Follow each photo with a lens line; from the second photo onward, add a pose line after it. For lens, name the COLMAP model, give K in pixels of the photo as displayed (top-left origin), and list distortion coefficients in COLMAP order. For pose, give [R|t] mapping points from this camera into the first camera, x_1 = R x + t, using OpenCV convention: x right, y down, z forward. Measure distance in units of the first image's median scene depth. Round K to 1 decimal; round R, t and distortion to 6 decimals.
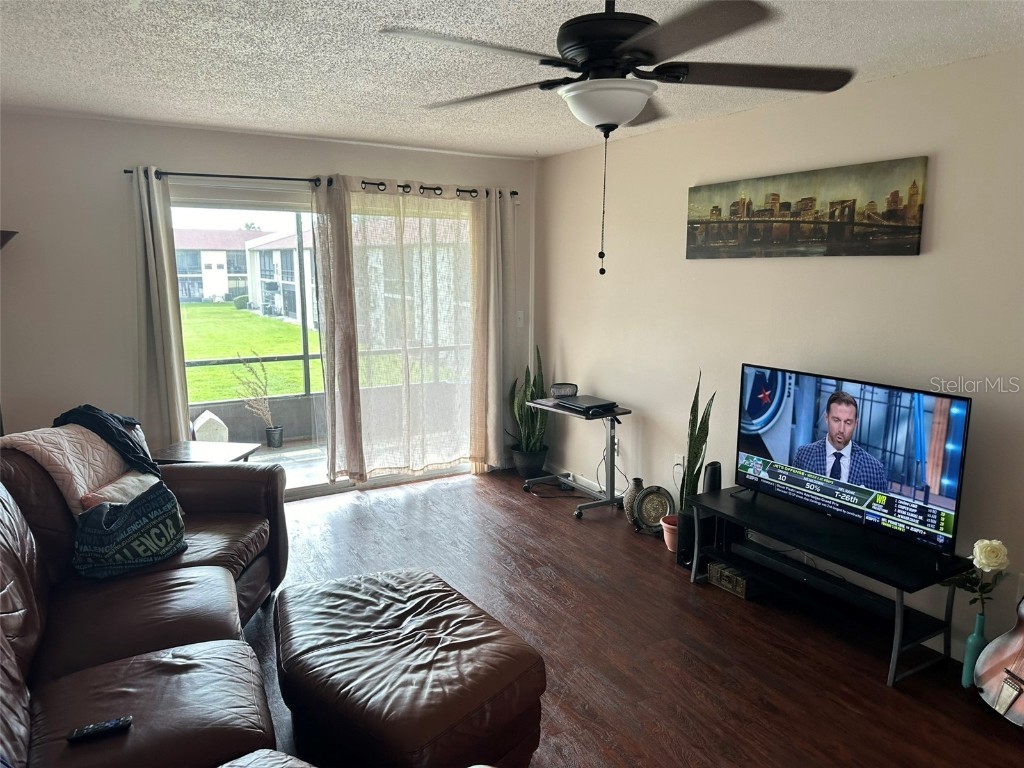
lens RADIAL K [[717.1, 0, 520.0], [0, 717.1, 387.8], [0, 0, 1]] dist [0.143489, -0.264826]
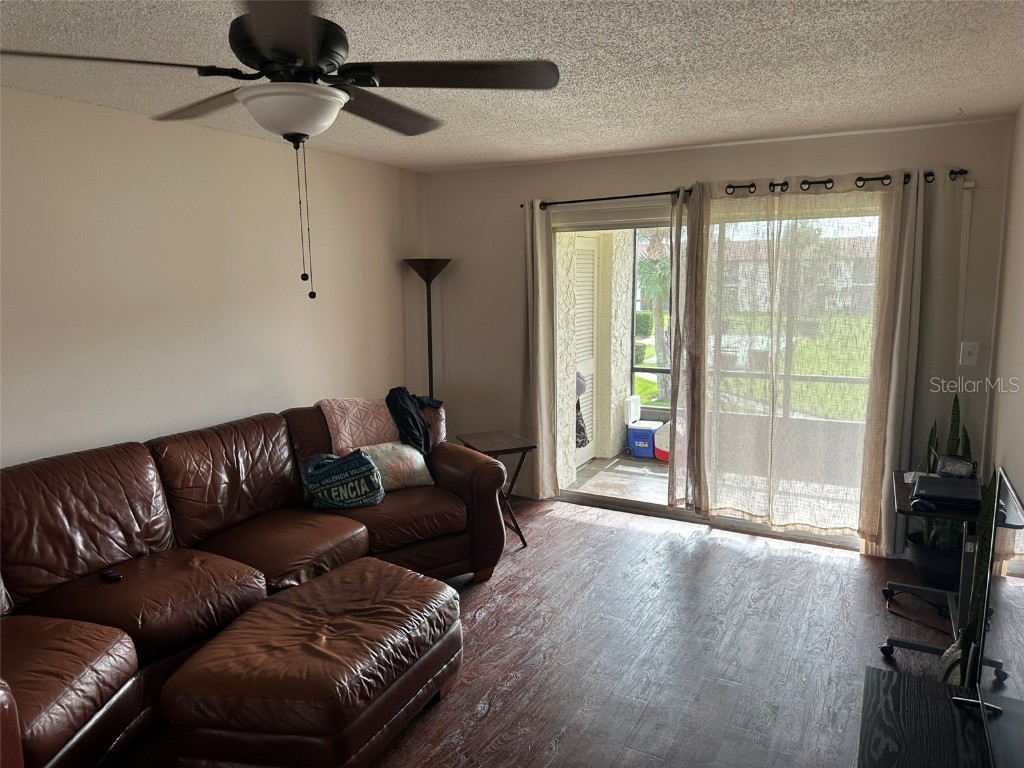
lens RADIAL K [[717.1, 0, 520.0], [0, 717.1, 387.8], [0, 0, 1]] dist [0.143489, -0.264826]
pose [[0.501393, 0.124757, -0.856178, 0.446258], [-0.133027, 0.988899, 0.066194, -0.062500], [0.854932, 0.080706, 0.512424, 0.335711]]
